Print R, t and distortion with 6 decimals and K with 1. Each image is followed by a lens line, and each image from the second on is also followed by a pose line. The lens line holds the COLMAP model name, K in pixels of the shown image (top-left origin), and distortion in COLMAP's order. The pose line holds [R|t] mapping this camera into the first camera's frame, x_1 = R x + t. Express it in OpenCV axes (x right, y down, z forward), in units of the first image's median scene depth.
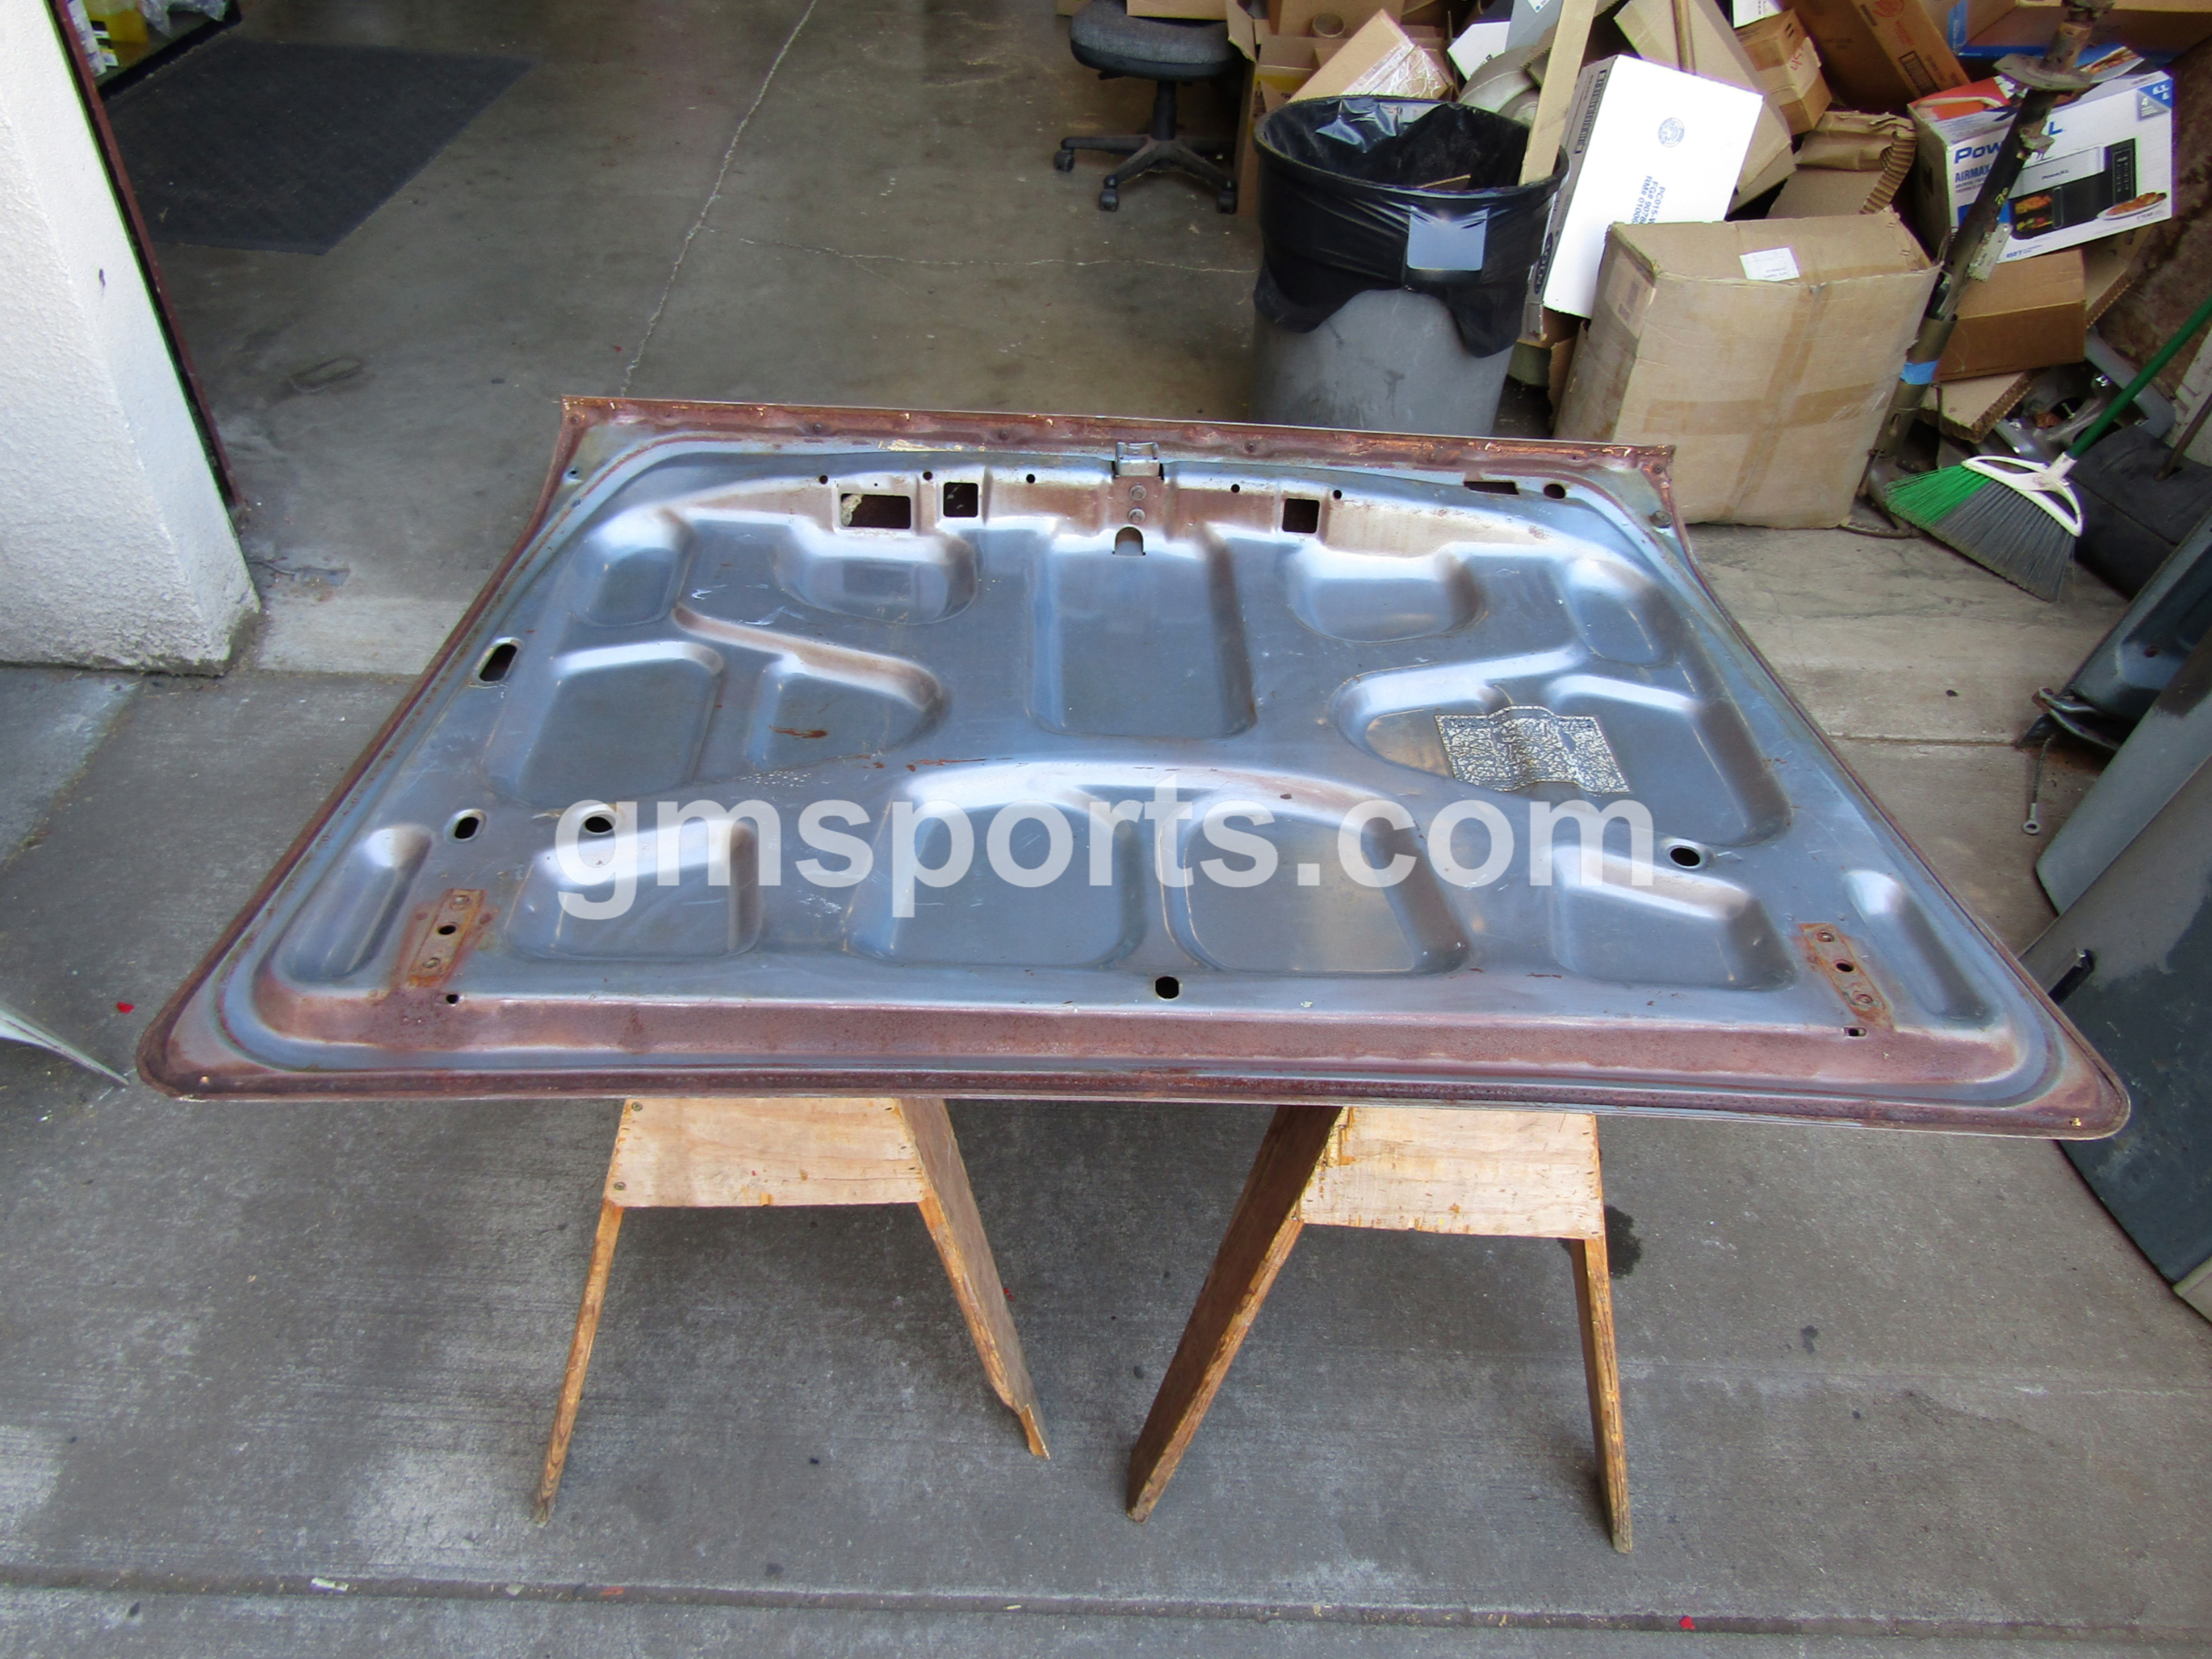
lens RADIAL K [[1576.3, 0, 1098.3], [0, 1576.3, 824.4], [0, 0, 1]] dist [-0.005401, -0.003310]
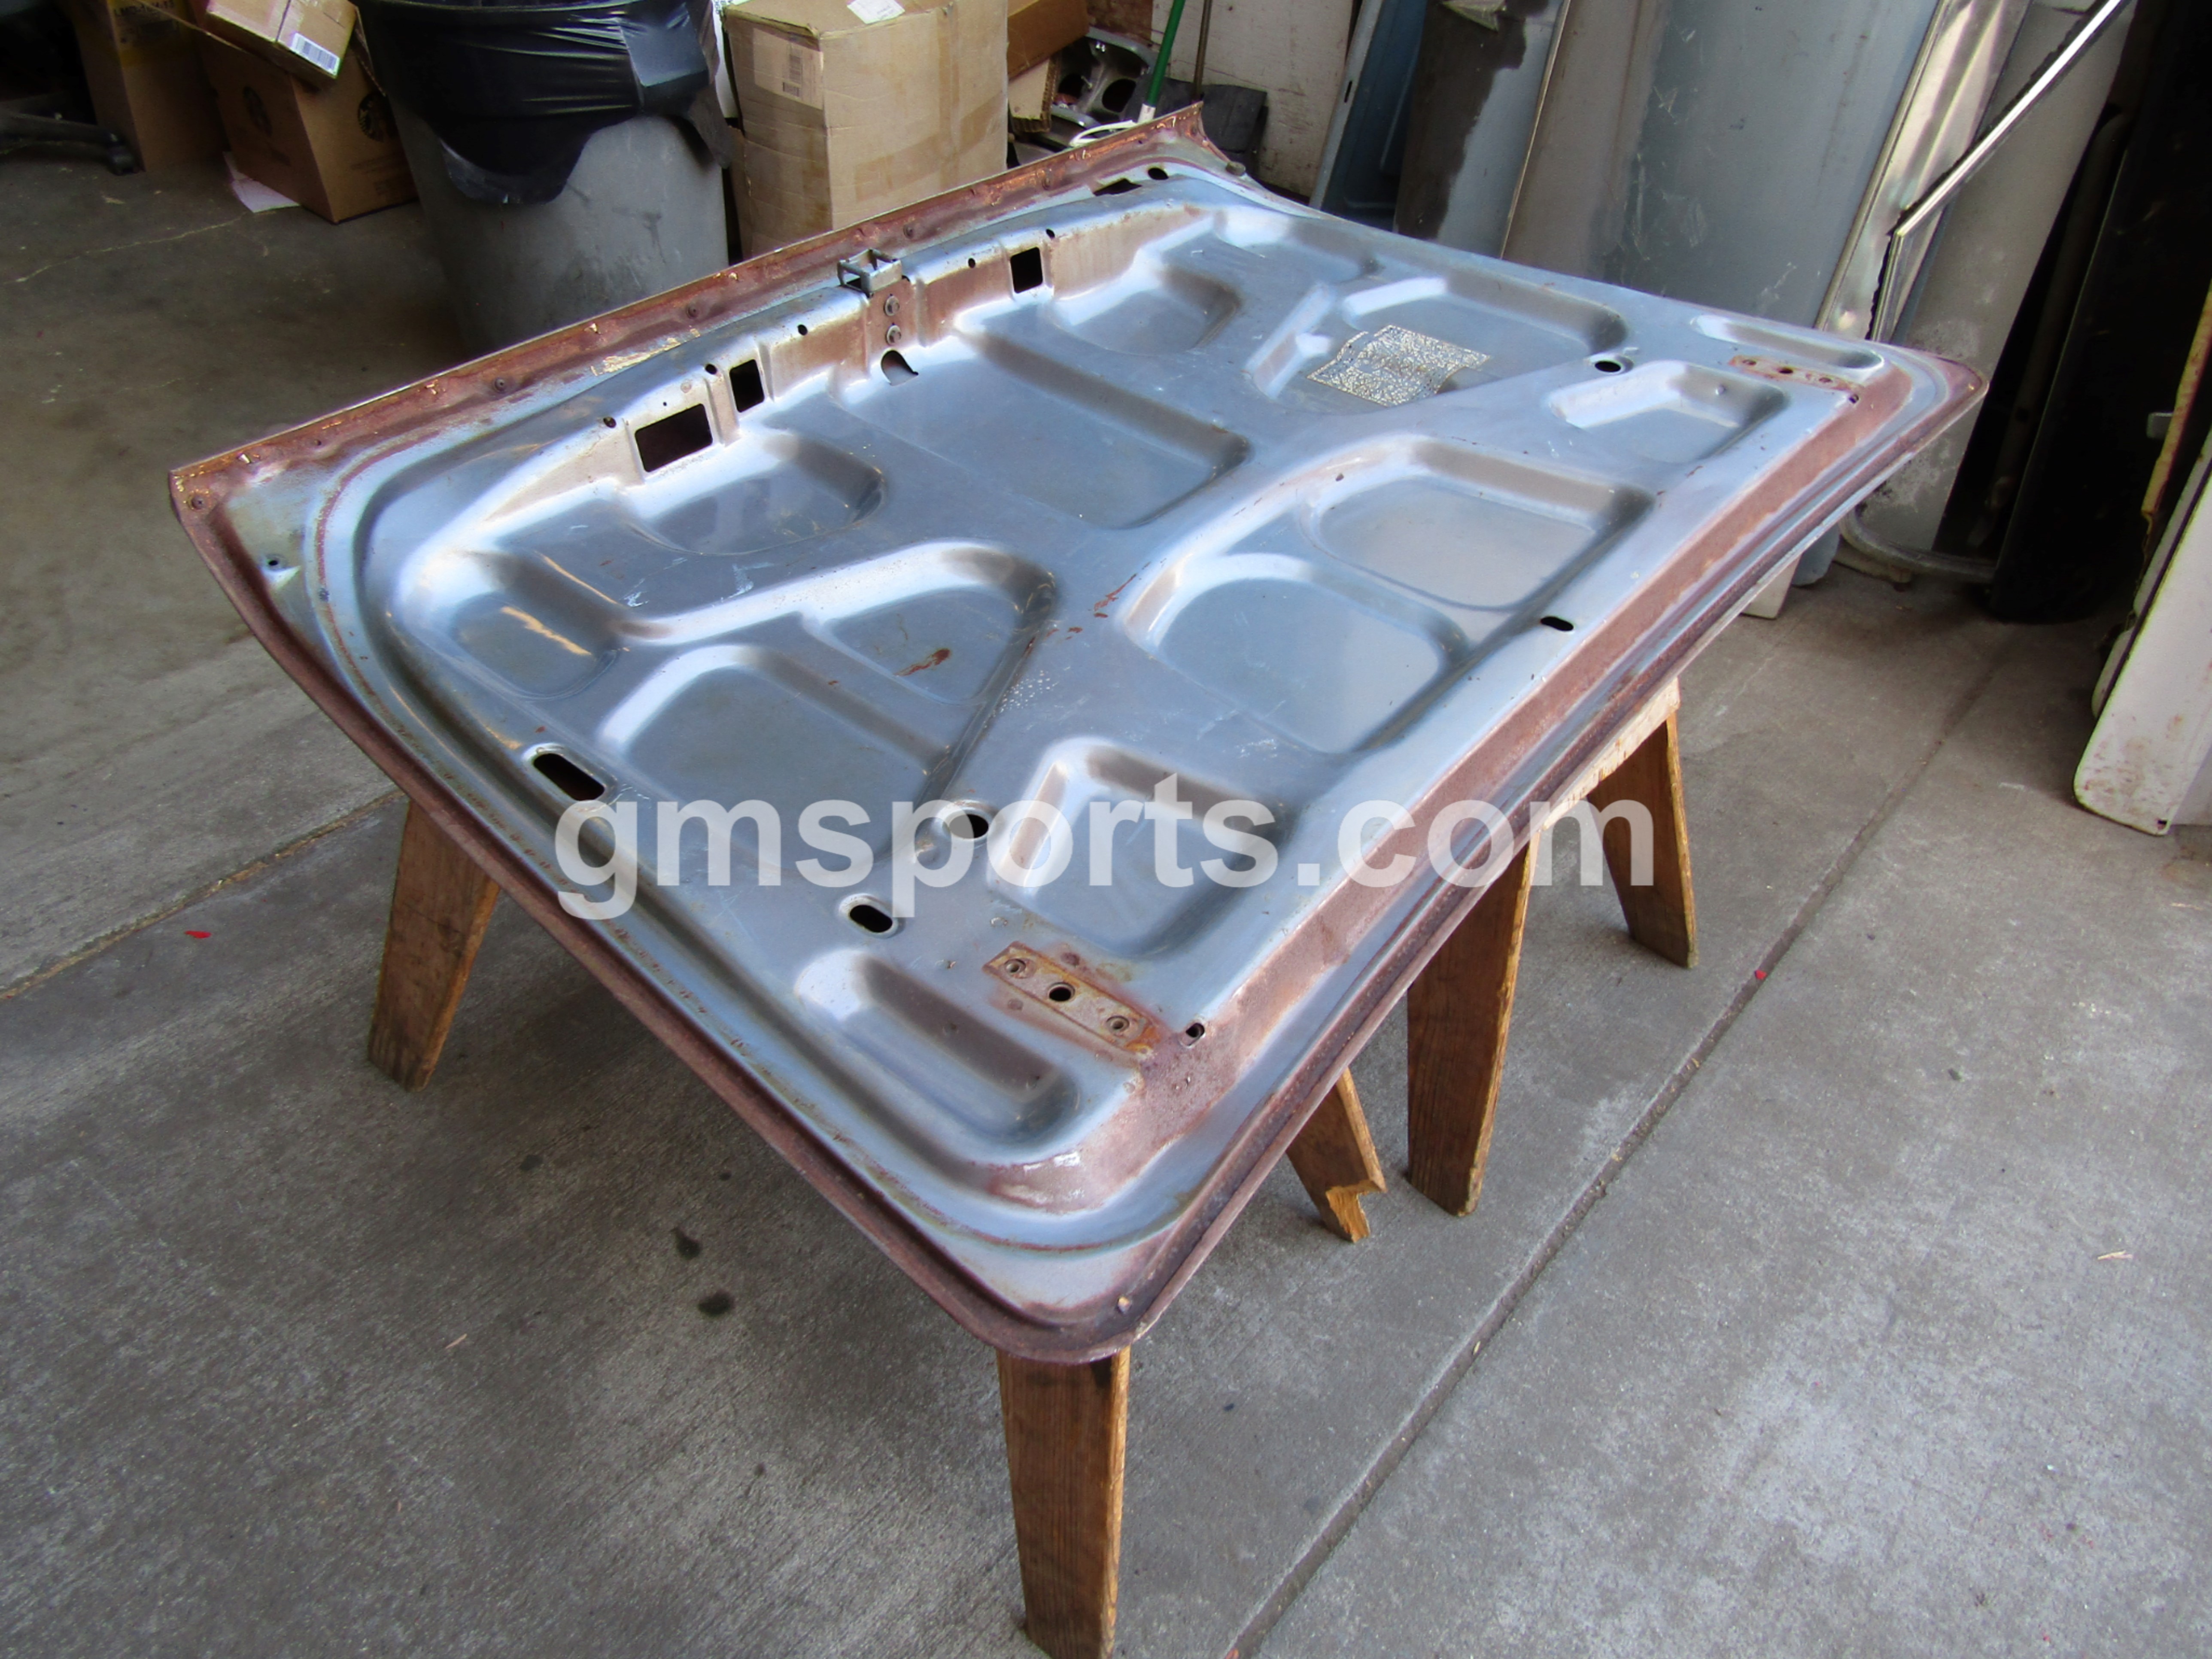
lens RADIAL K [[1576.3, 0, 1099.0], [0, 1576.3, 829.7], [0, 0, 1]] dist [-0.005401, -0.003310]
pose [[0.651576, -0.522565, 0.549885, -0.530077], [0.488064, 0.843714, 0.223473, -0.105555], [-0.580725, 0.122770, 0.804789, 0.270679]]
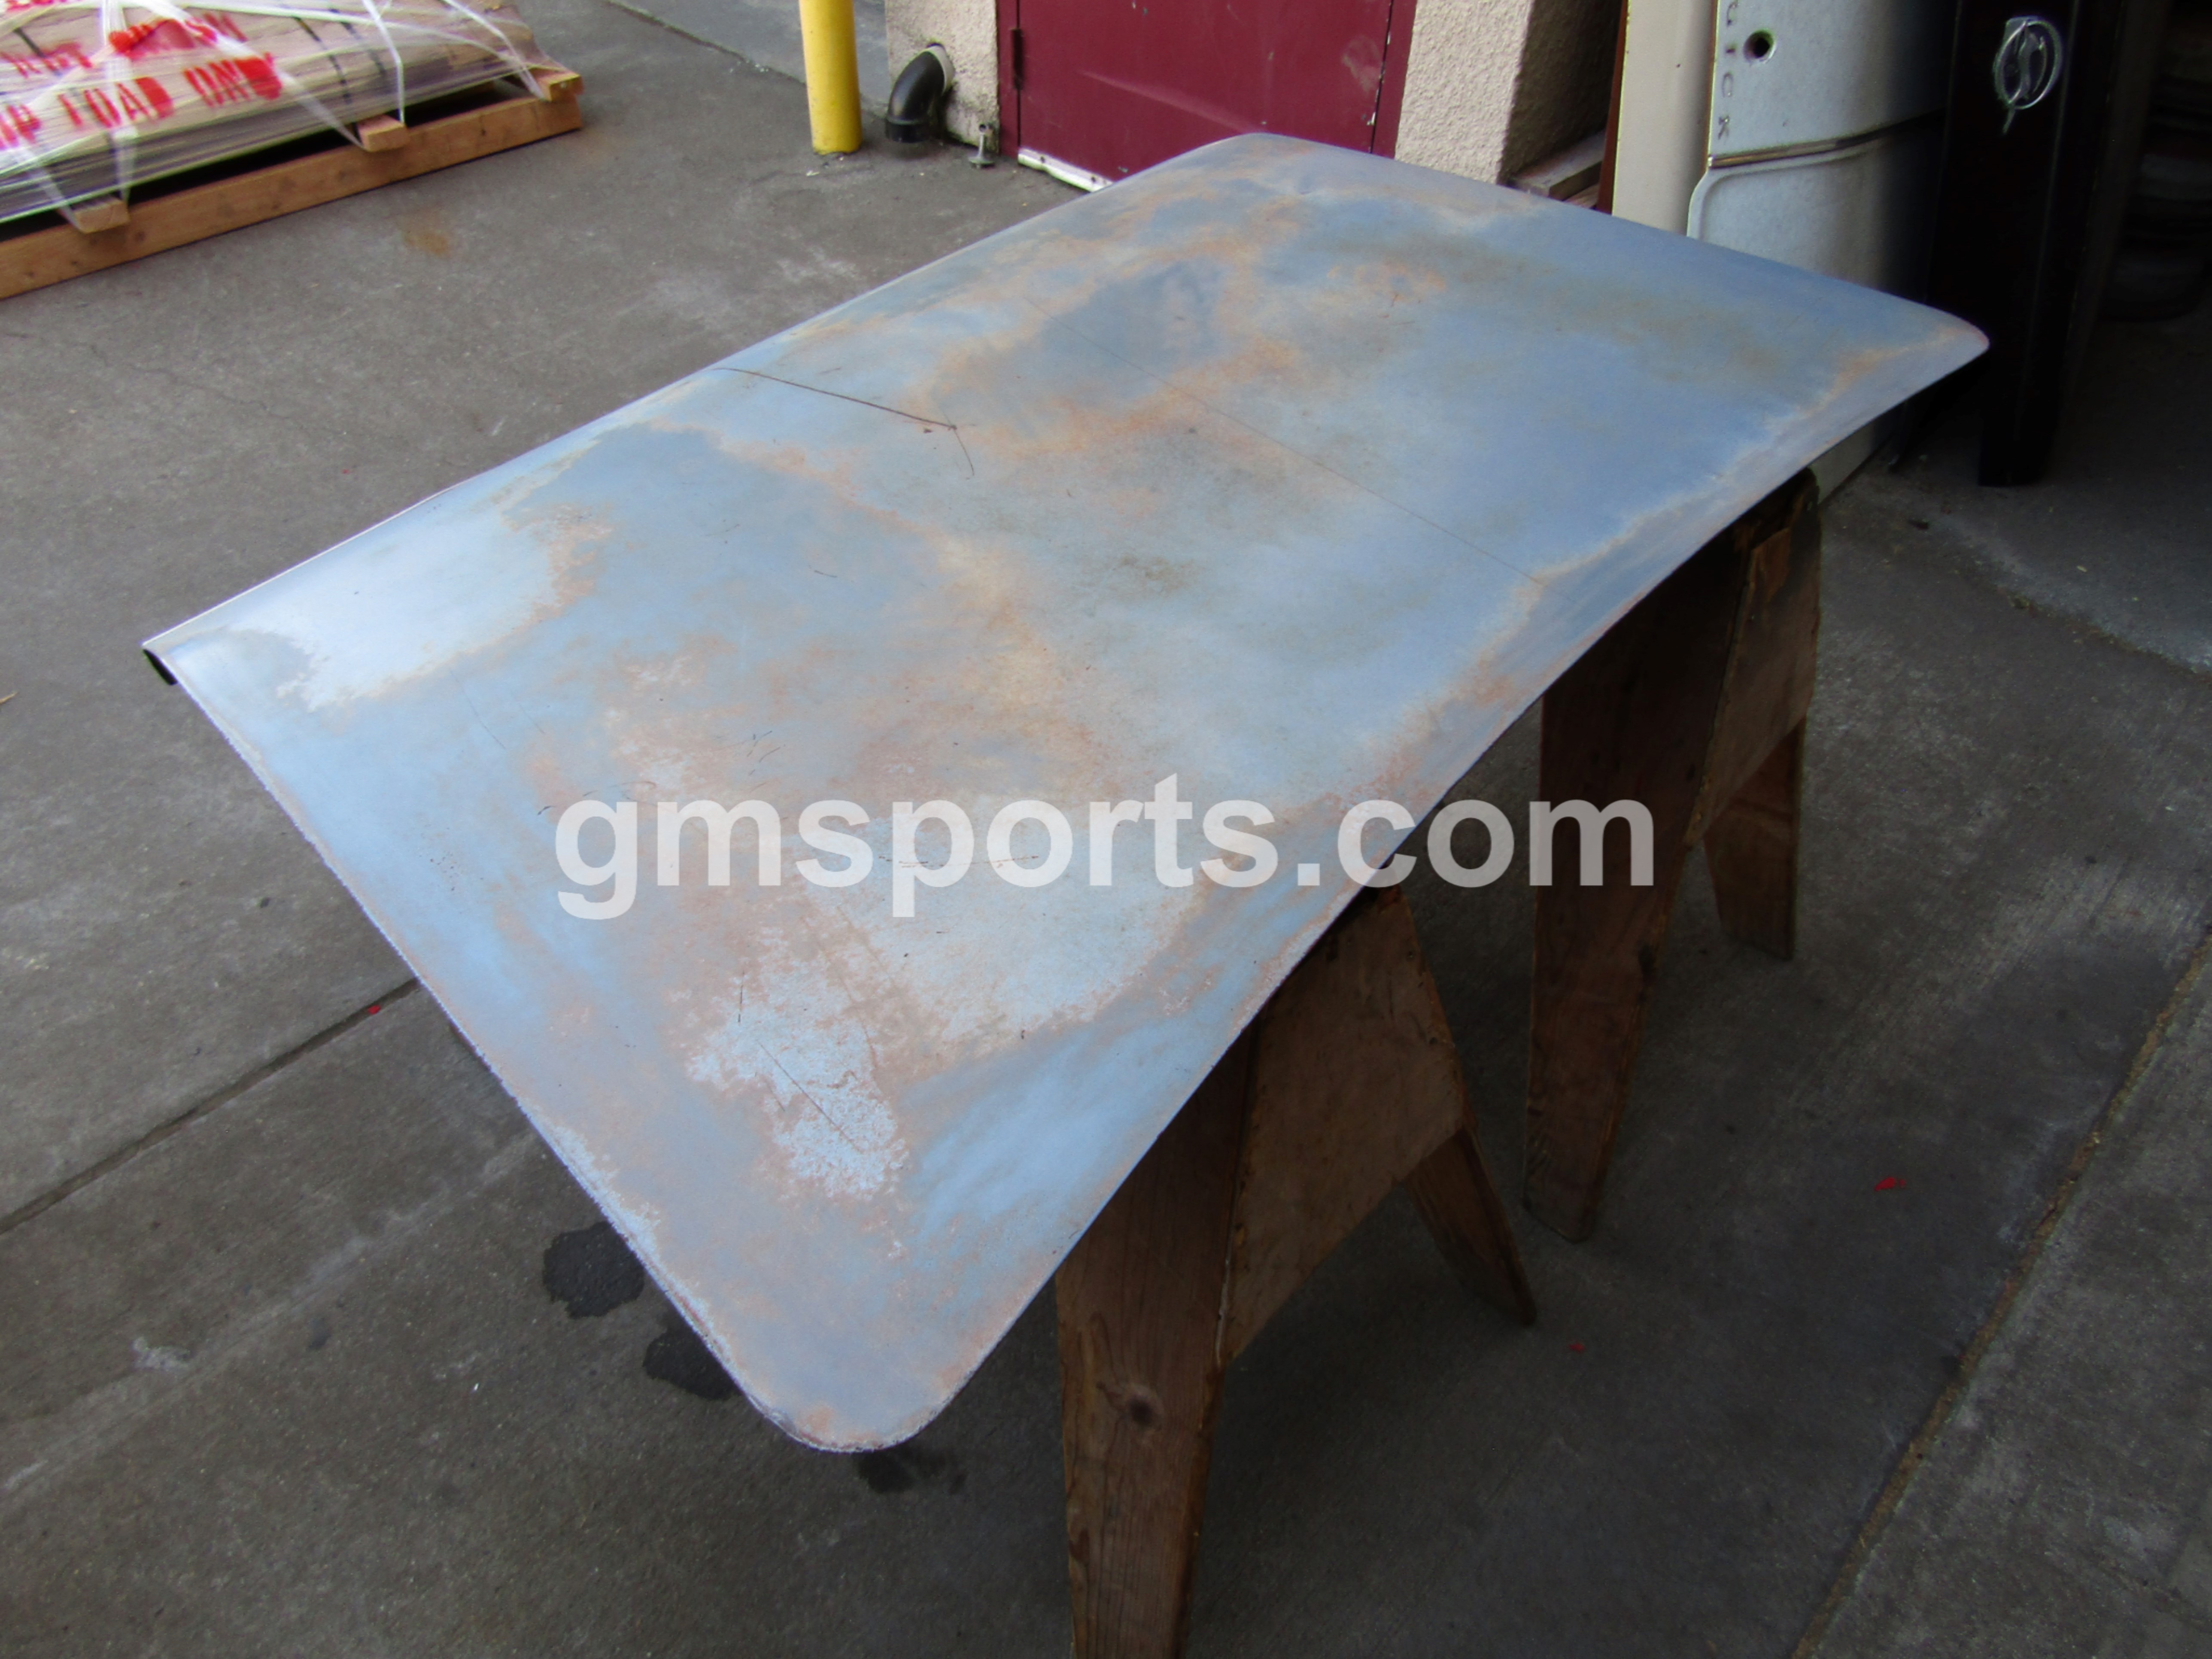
lens RADIAL K [[1576.3, 0, 1104.5], [0, 1576.3, 840.3], [0, 0, 1]] dist [-0.005401, -0.003310]
pose [[-0.671945, 0.462472, -0.578455, 0.562583], [-0.538531, 0.231067, 0.810304, -0.637833], [0.508405, 0.855995, 0.093791, 0.967541]]
